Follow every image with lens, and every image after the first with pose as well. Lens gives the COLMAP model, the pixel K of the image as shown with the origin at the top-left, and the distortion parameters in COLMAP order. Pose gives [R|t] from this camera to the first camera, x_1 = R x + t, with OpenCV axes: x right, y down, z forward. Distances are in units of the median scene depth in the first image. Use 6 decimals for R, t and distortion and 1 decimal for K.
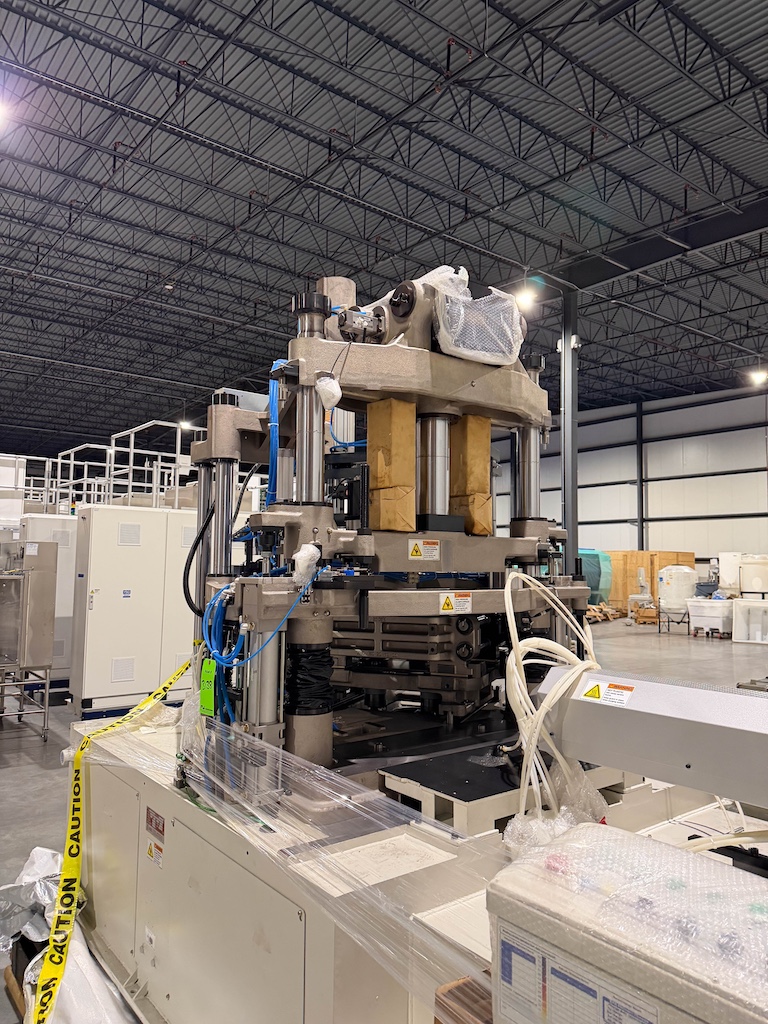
lens RADIAL K [[726.6, 0, 380.6], [0, 726.6, 511.1], [0, 0, 1]] dist [0.081775, -0.160741]
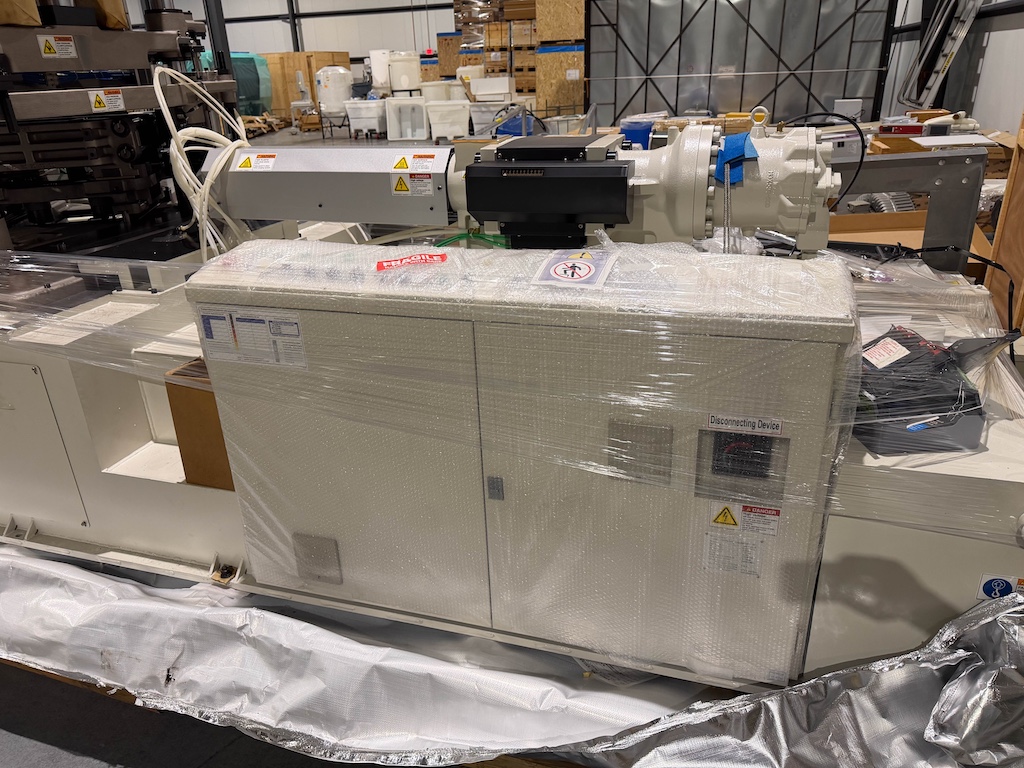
lens RADIAL K [[732.7, 0, 501.1], [0, 732.7, 384.8], [0, 0, 1]] dist [0.001871, -0.000012]
pose [[0.832239, -0.258647, 0.490387, -0.040668], [0.004637, 0.887727, 0.460347, 0.004988], [-0.554397, -0.380845, 0.740001, -0.213544]]
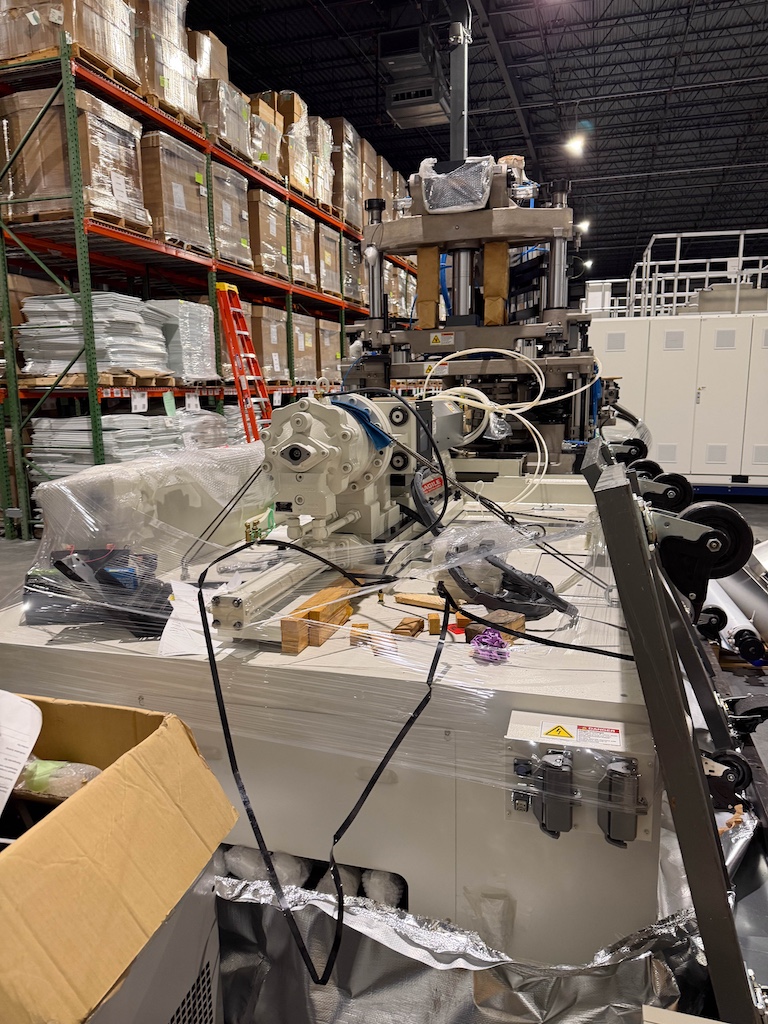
lens RADIAL K [[726.6, 0, 380.6], [0, 726.6, 511.1], [0, 0, 1]] dist [0.081775, -0.160741]
pose [[0.578351, 0.121063, -0.806755, 1.245727], [0.079115, 0.975943, 0.203167, 0.079035], [0.811943, -0.181328, 0.554859, -0.109917]]
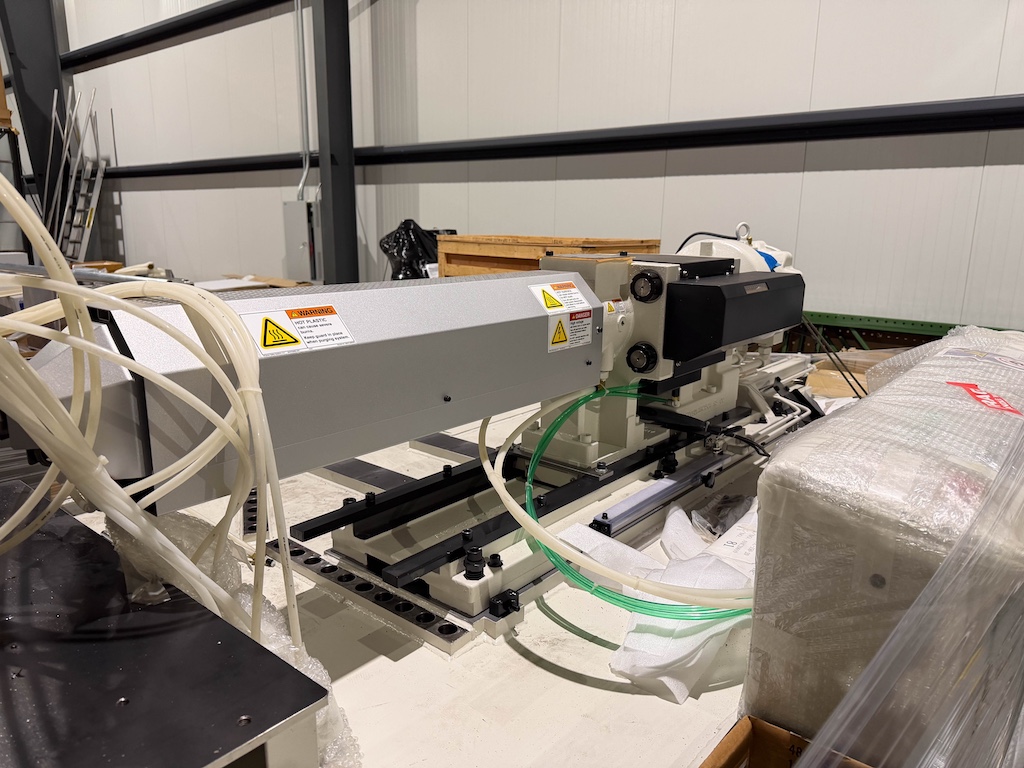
lens RADIAL K [[722.2, 0, 514.6], [0, 722.2, 385.9], [0, 0, 1]] dist [0.081263, -0.126322]
pose [[-0.216055, -0.231837, 0.948458, -0.130585], [-0.087977, 0.972072, 0.217569, 0.112304], [-0.972410, -0.036435, -0.230417, 0.655060]]
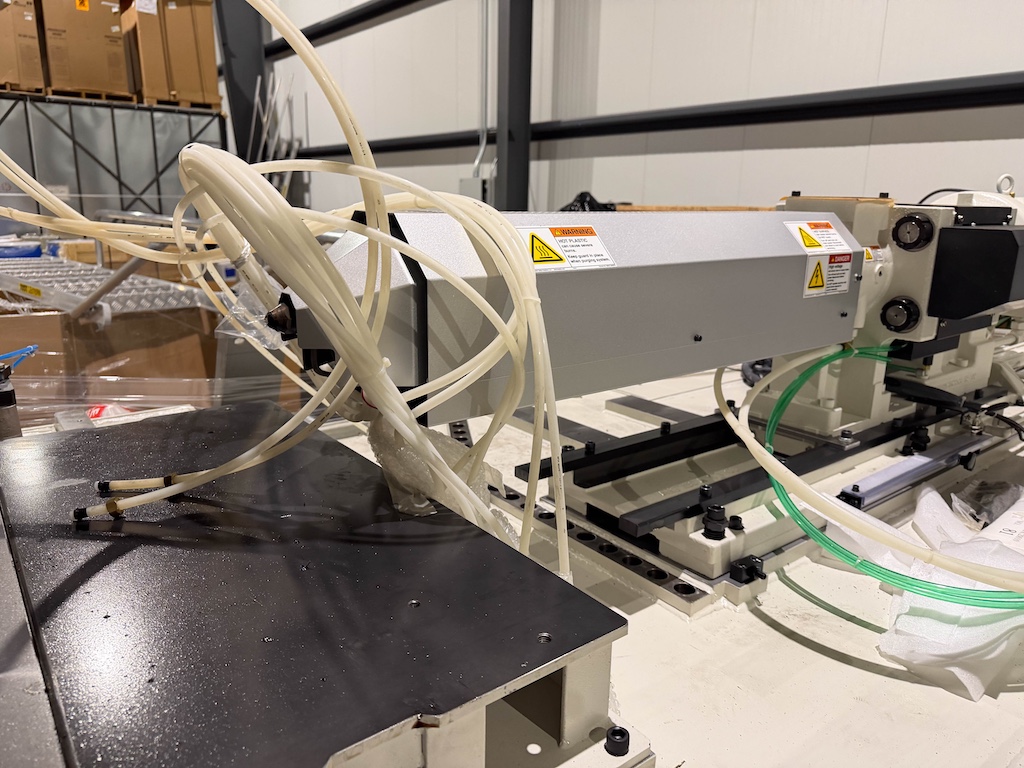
lens RADIAL K [[726.6, 0, 511.2], [0, 726.6, 381.4], [0, 0, 1]] dist [0.081775, -0.160741]
pose [[0.002262, -0.253344, 0.967374, -0.106474], [-0.089447, 0.963447, 0.252525, 0.145699], [-0.995989, -0.087100, -0.020481, 0.697760]]
